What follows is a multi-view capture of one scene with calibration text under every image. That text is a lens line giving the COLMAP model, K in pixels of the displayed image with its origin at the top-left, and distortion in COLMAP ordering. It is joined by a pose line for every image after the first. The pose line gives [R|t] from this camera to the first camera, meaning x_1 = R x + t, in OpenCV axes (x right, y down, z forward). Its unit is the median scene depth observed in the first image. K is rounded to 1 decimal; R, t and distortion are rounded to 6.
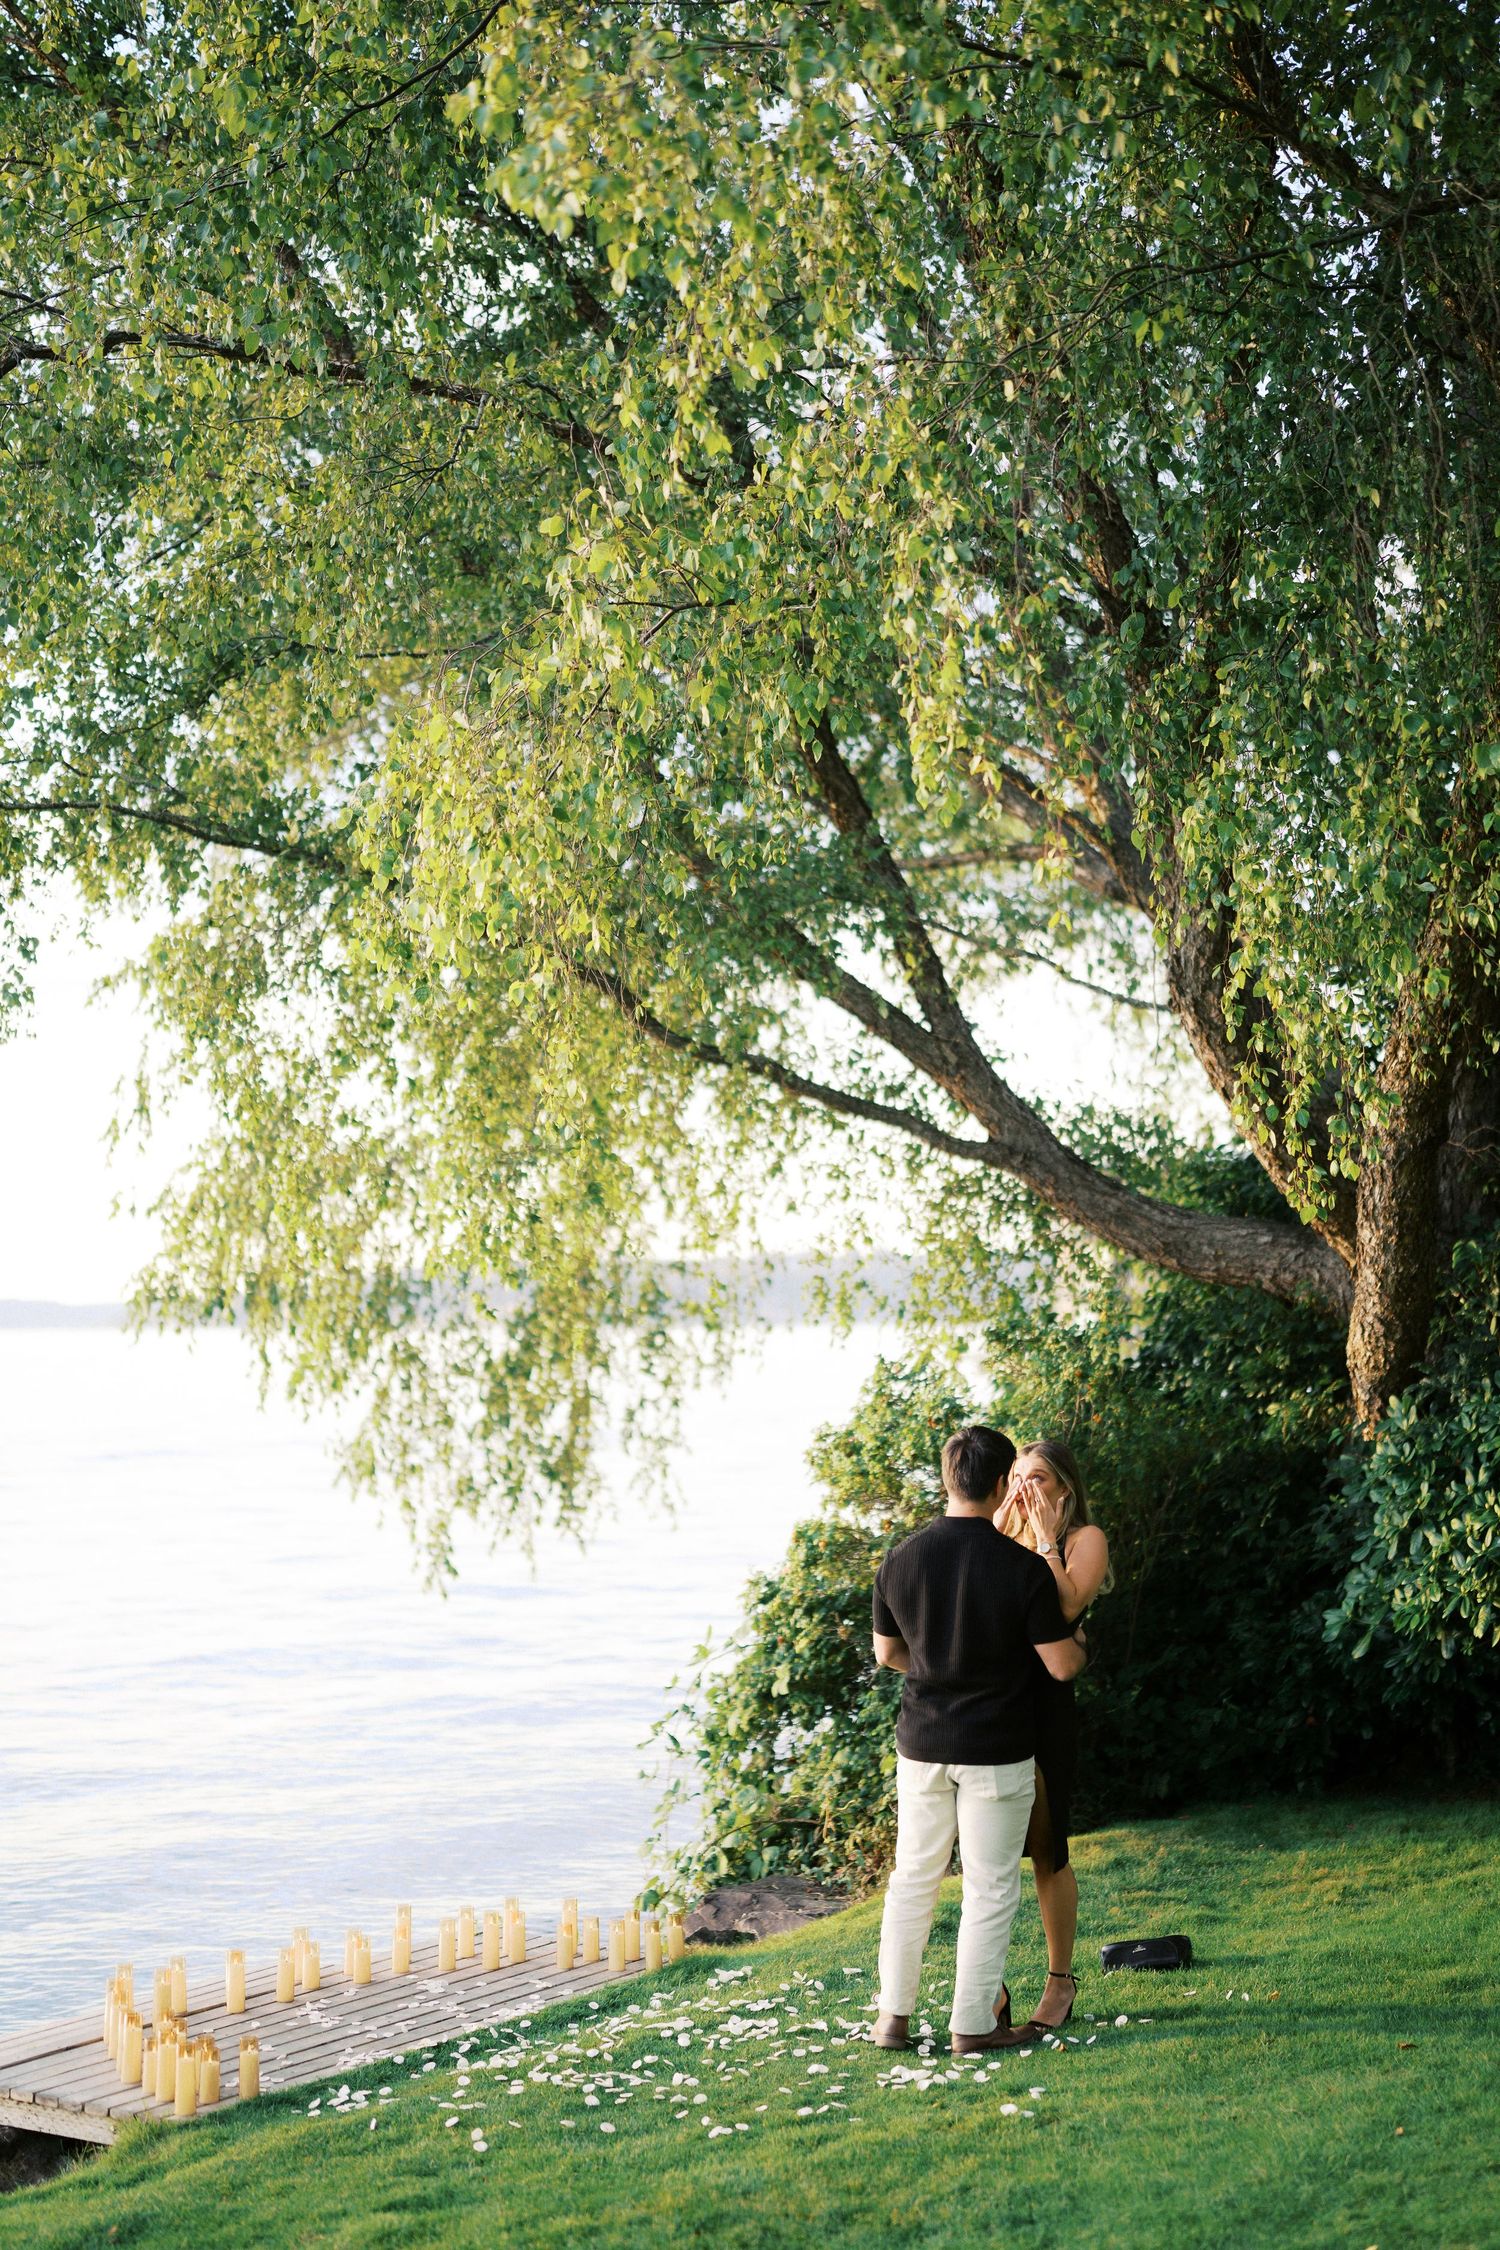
lens RADIAL K [[3062.2, 0, 742.1], [0, 3062.2, 1135.4], [0, 0, 1]] dist [-0.147512, 0.931642]
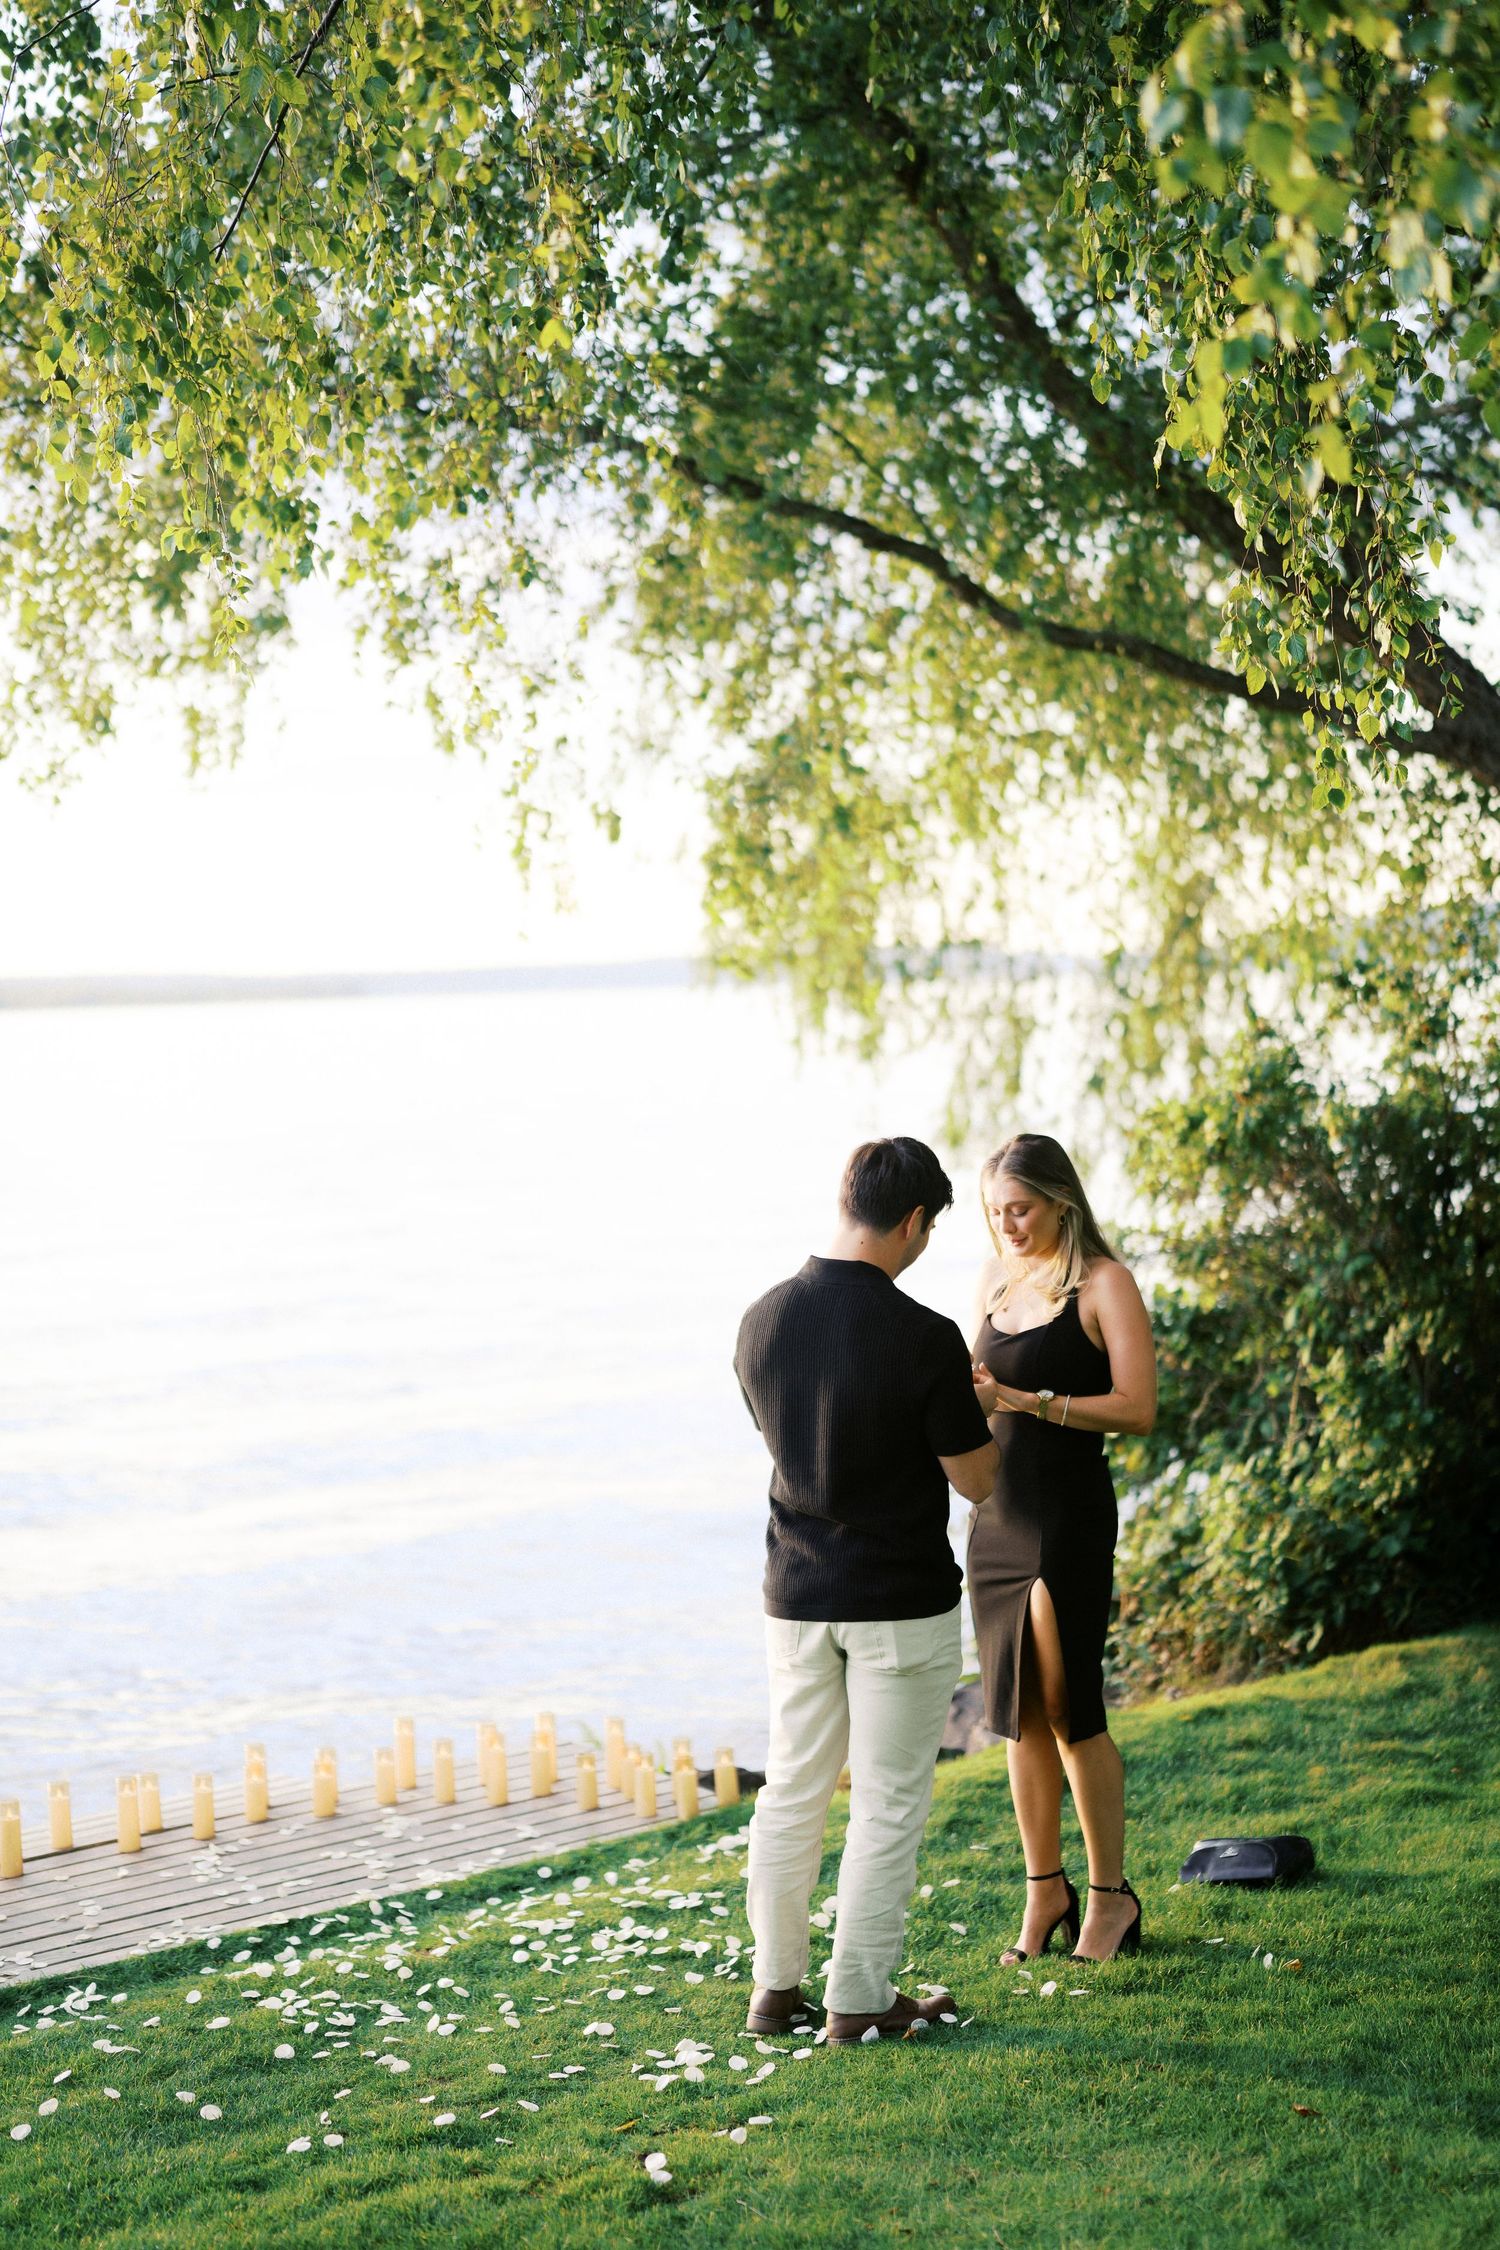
lens RADIAL K [[3062.2, 0, 742.1], [0, 3062.2, 1135.4], [0, 0, 1]] dist [-0.147512, 0.931642]
pose [[0.945492, -0.010345, -0.325481, 0.199586], [0.048066, 0.992981, 0.108065, 0.015318], [0.322078, -0.117819, 0.939353, 0.248444]]
